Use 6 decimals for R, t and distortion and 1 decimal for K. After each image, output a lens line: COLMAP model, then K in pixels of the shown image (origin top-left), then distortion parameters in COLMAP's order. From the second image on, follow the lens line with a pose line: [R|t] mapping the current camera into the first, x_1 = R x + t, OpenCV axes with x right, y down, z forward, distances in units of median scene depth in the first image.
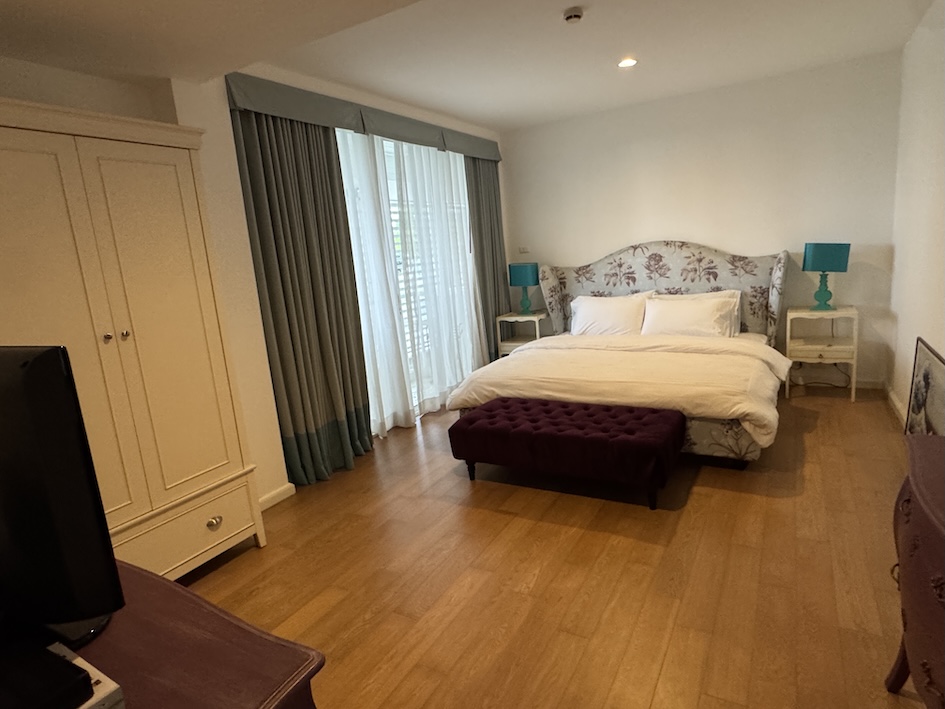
lens RADIAL K [[542.6, 0, 472.5], [0, 542.6, 354.5], [0, 0, 1]] dist [-0.001530, -0.000241]
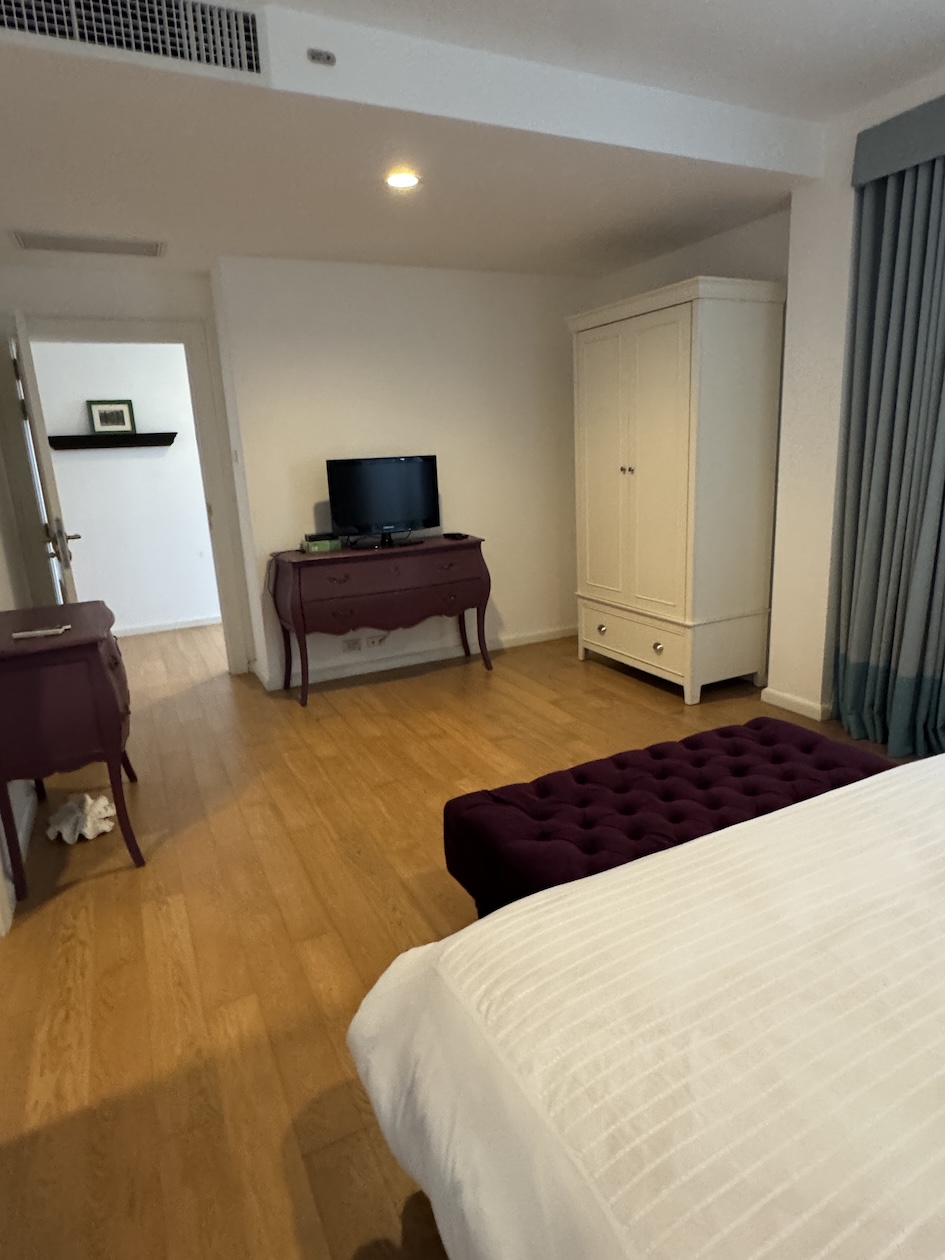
lens RADIAL K [[723.5, 0, 472.5], [0, 723.5, 630.0], [0, 0, 1]] dist [-0.001530, -0.000241]
pose [[-0.548676, 0.311822, -0.775707, 1.028929], [-0.066532, 0.908612, 0.412307, -0.370436], [0.833384, 0.277832, -0.477788, 1.579123]]
